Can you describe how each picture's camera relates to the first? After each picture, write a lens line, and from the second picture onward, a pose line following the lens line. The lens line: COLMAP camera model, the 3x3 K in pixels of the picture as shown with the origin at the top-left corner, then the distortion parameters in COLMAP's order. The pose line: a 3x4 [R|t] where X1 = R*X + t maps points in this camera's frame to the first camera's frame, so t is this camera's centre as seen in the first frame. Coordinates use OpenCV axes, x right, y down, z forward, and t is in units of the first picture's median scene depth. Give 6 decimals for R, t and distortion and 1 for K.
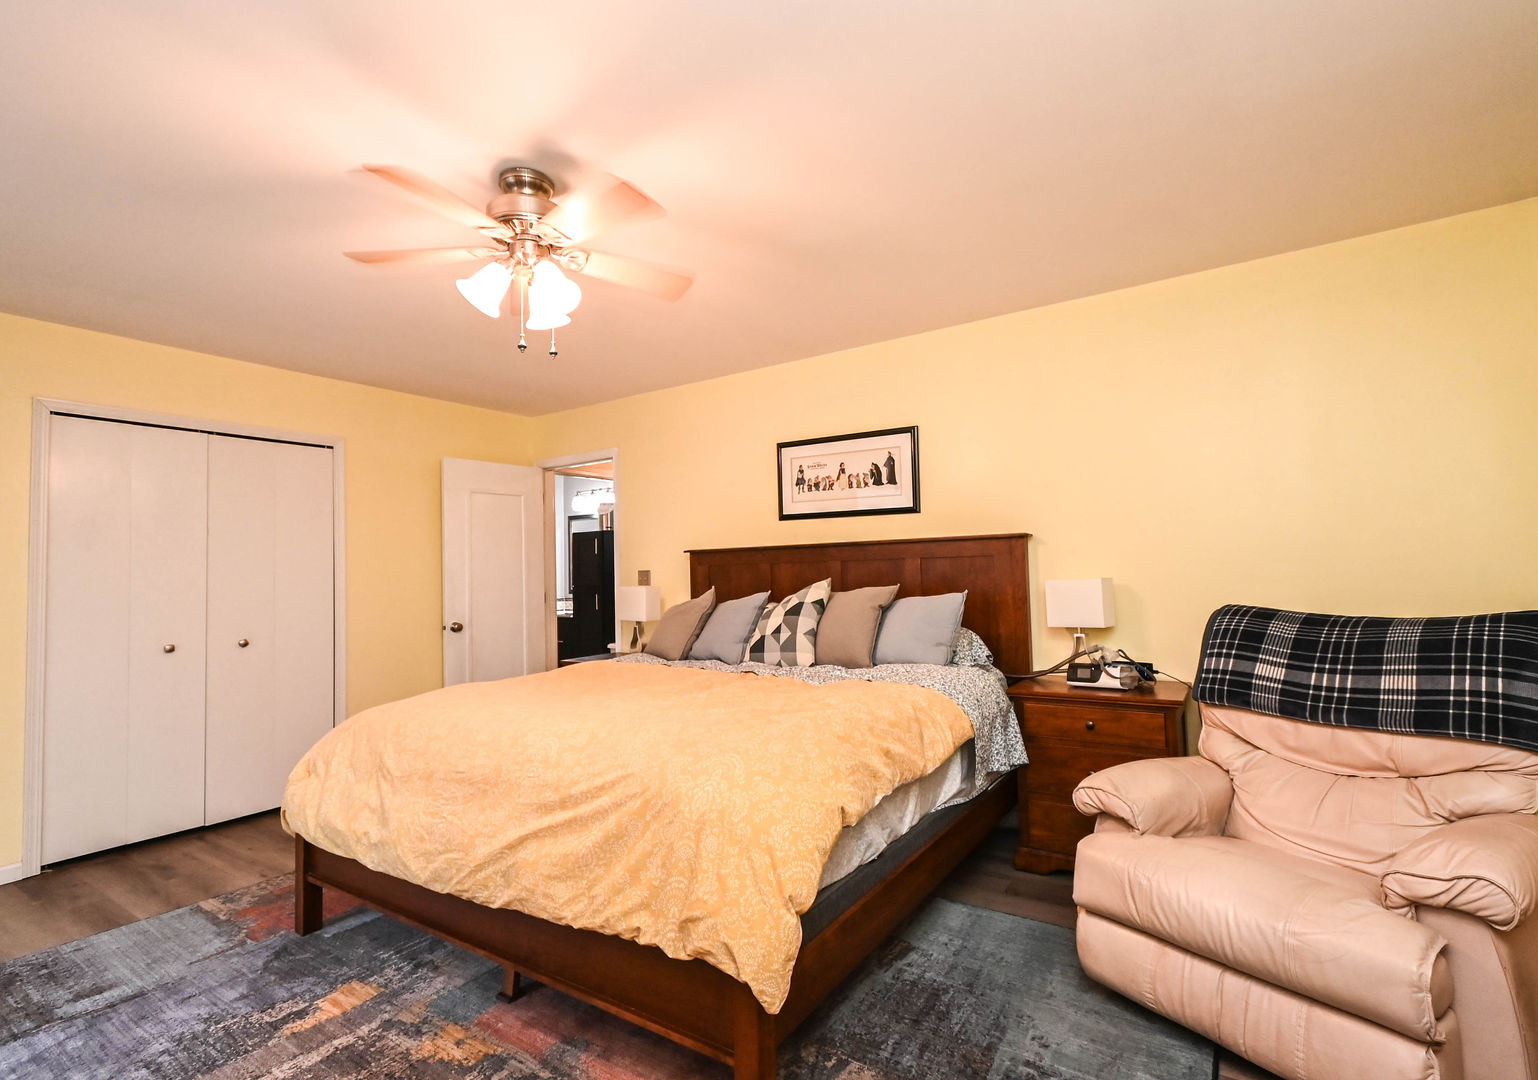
lens RADIAL K [[722.0, 0, 792.9], [0, 722.0, 532.9], [0, 0, 1]] dist [0.000069, 0.000098]
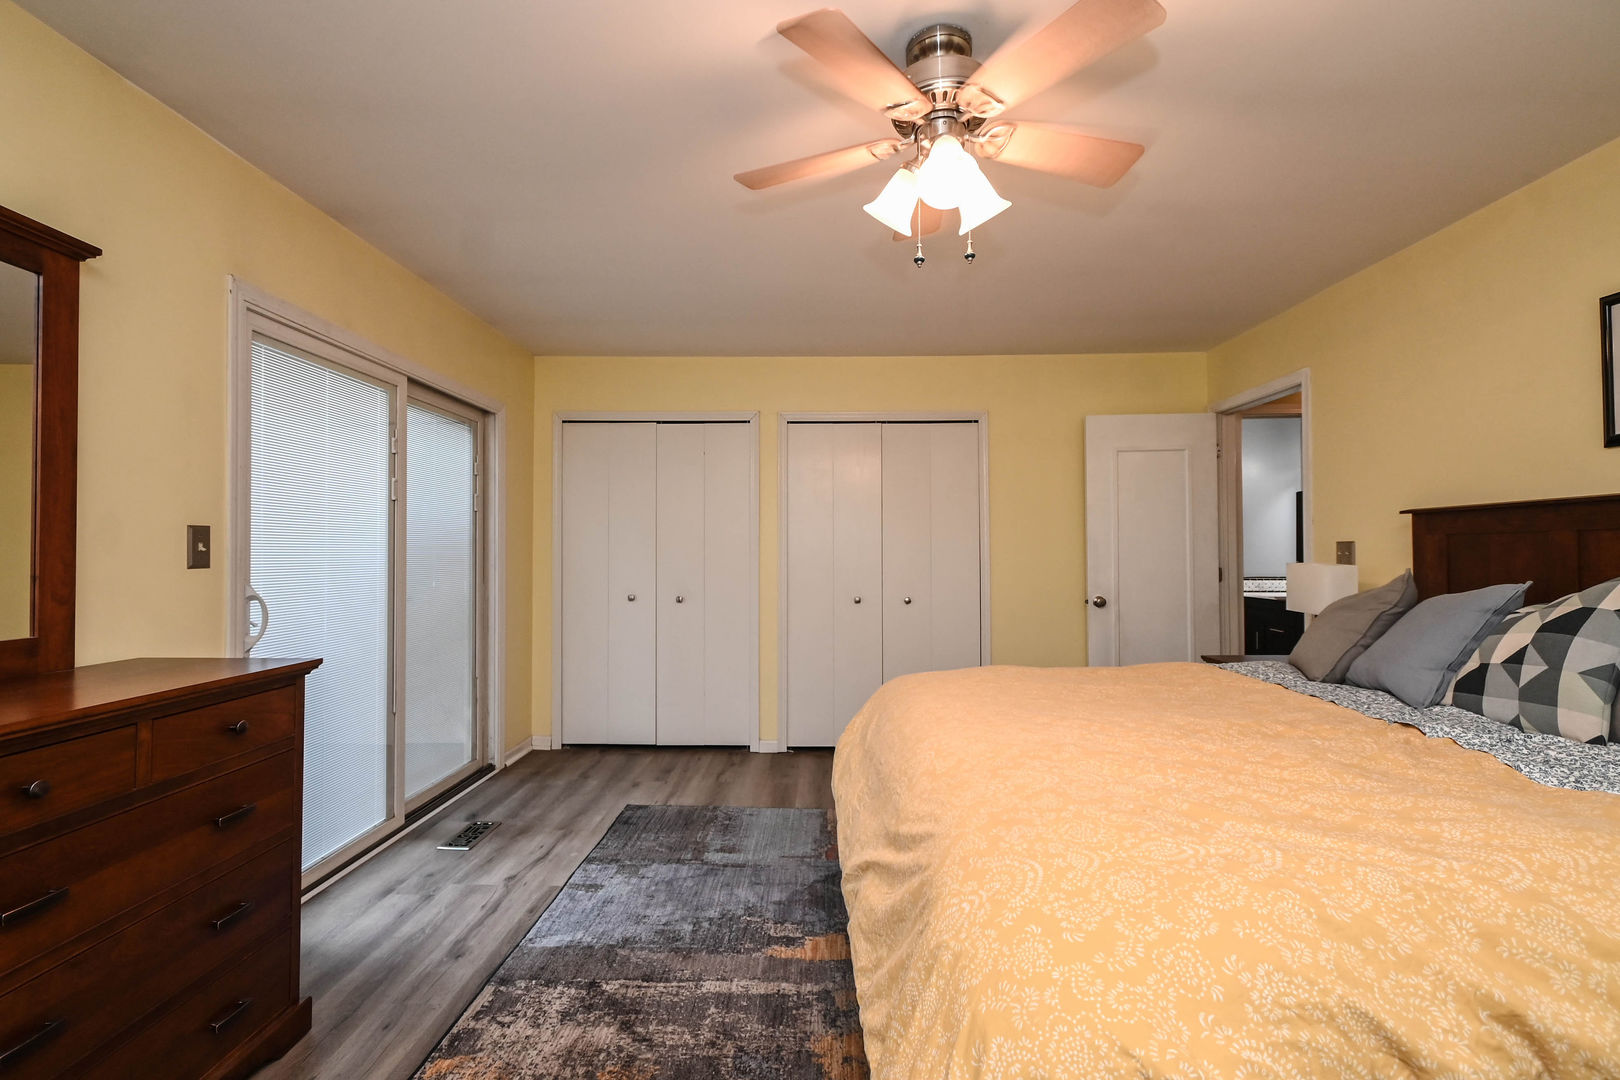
lens RADIAL K [[719.5, 0, 802.0], [0, 719.5, 544.2], [0, 0, 1]] dist [0.011673, -0.004538]
pose [[0.519599, 0.013397, -0.854305, 0.154326], [0.035814, 0.998657, 0.037442, 0.014645], [0.853659, -0.050051, 0.518421, 0.290401]]
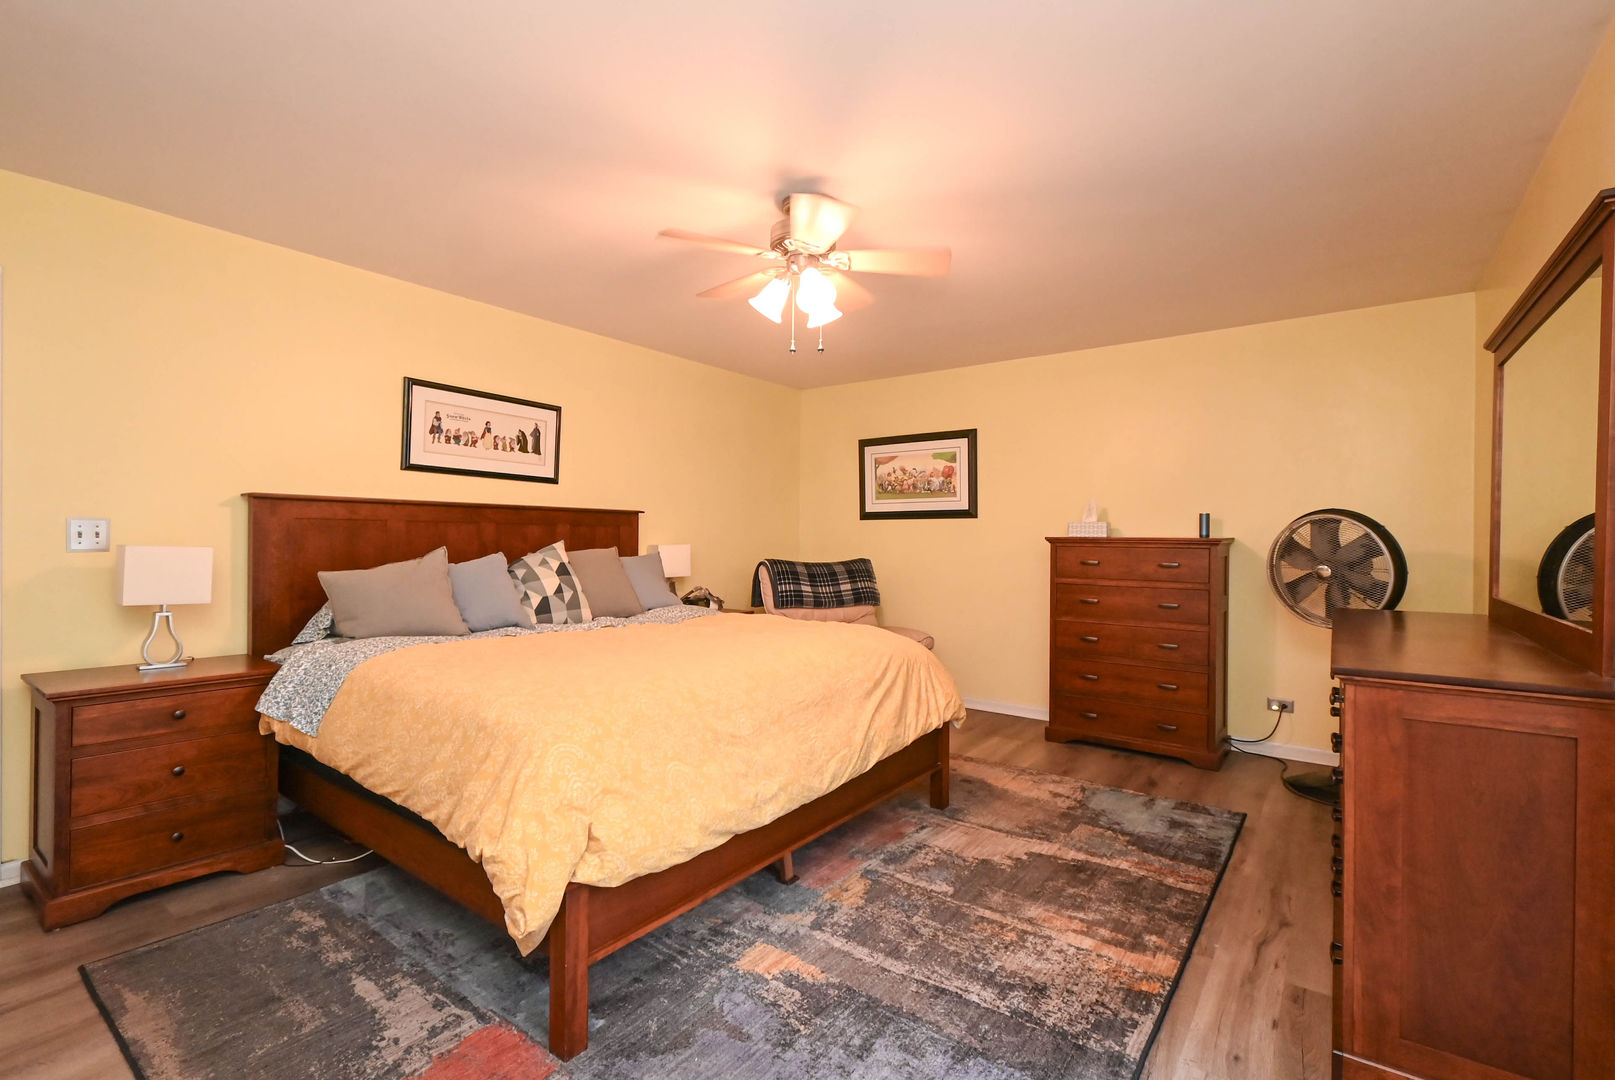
lens RADIAL K [[724.0, 0, 810.3], [0, 724.0, 537.5], [0, 0, 1]] dist [0.020060, 0.000077]
pose [[0.065833, 0.024486, 0.997530, -1.015234], [-0.068398, 0.997458, -0.019971, 0.055874], [-0.995484, -0.066914, 0.067340, 0.574829]]
